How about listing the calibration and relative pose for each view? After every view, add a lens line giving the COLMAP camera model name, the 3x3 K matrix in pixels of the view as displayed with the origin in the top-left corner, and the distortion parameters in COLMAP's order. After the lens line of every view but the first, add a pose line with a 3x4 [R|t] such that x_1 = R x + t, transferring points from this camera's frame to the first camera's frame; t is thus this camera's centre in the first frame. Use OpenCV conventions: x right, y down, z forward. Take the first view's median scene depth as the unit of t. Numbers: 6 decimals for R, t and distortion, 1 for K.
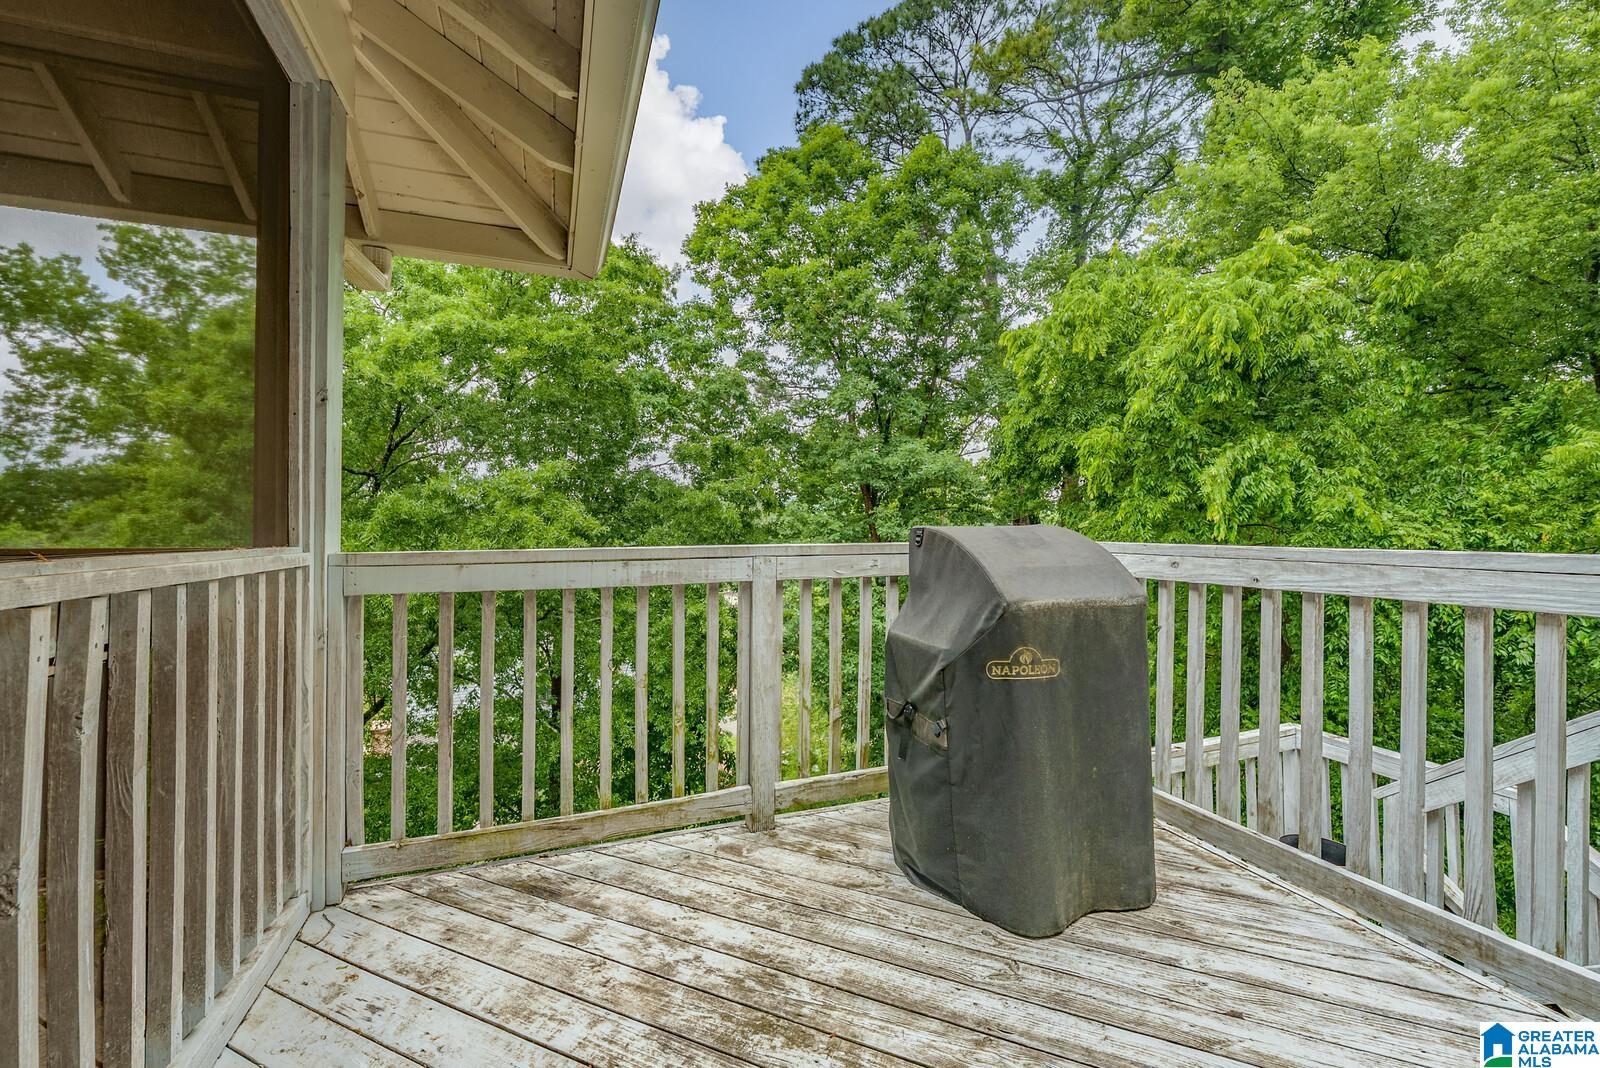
lens RADIAL K [[657.9, 0, 800.0], [0, 657.9, 534.0], [0, 0, 1]] dist [-0.003818, -0.000450]
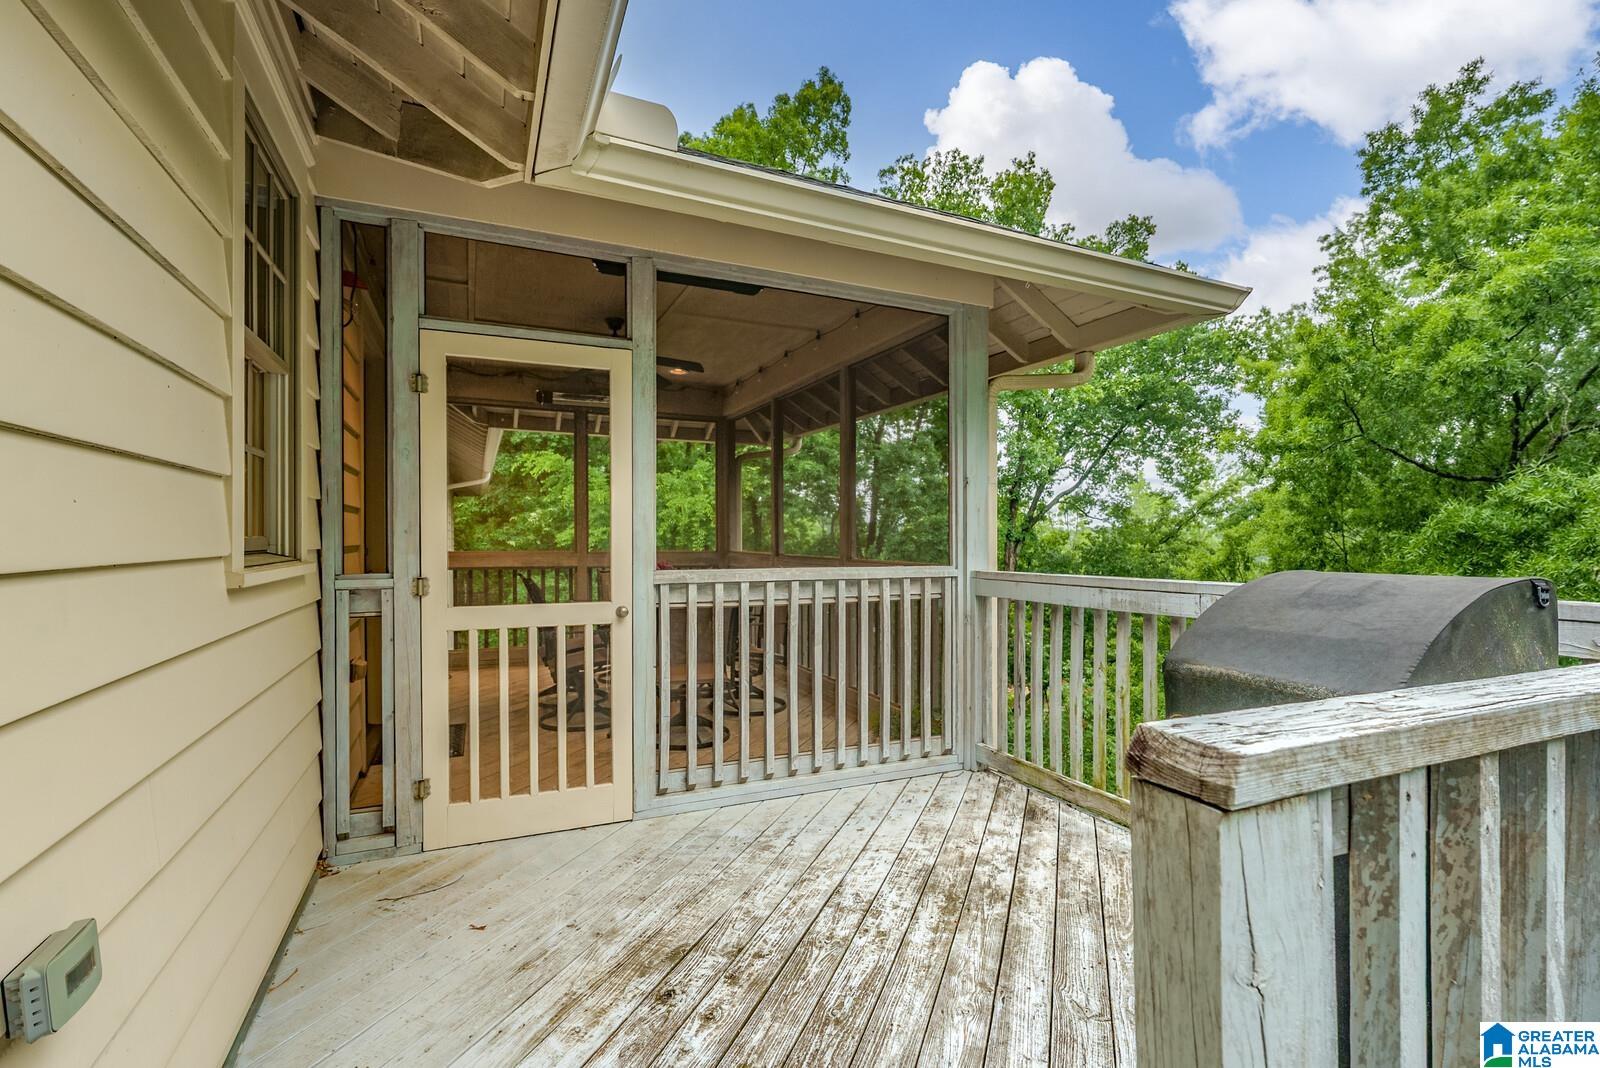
lens RADIAL K [[730.3, 0, 800.0], [0, 730.3, 534.0], [0, 0, 1]] dist [-0.003513, 0.001168]
pose [[0.065352, -0.006772, -0.997839, 0.153828], [-0.005567, 0.999959, -0.007151, -0.006743], [0.997847, 0.006023, 0.065312, 0.051948]]
